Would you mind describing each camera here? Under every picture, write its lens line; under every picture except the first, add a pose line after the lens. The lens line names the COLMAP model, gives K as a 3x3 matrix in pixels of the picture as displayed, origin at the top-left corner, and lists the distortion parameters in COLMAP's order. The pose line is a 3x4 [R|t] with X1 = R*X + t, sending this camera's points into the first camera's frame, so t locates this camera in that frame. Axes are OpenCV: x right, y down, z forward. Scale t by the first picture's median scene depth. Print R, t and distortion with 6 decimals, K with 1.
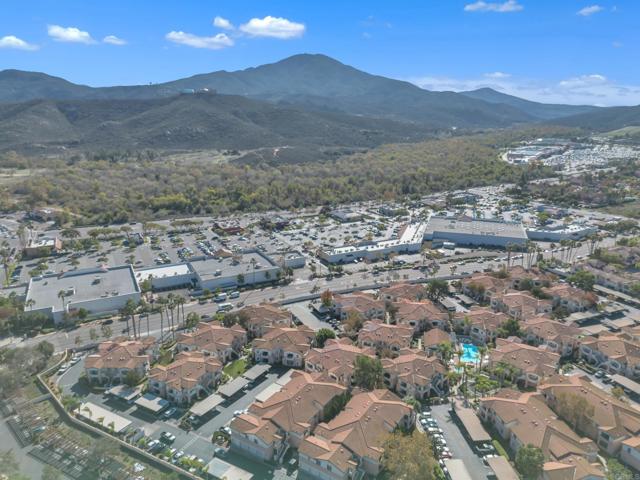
lens RADIAL K [[461.3, 0, 320.0], [0, 461.3, 240.0], [0, 0, 1]] dist [0.049903, -0.036539]
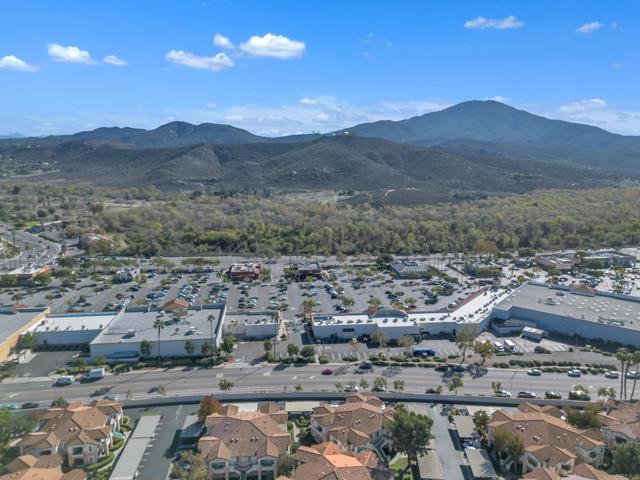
lens RADIAL K [[461.3, 0, 320.0], [0, 461.3, 240.0], [0, 0, 1]] dist [0.049903, -0.036539]
pose [[0.937652, 0.064887, -0.341466, 0.073443], [-0.099117, 0.991545, -0.083754, -0.010282], [0.333144, 0.112377, 0.936155, 0.110740]]
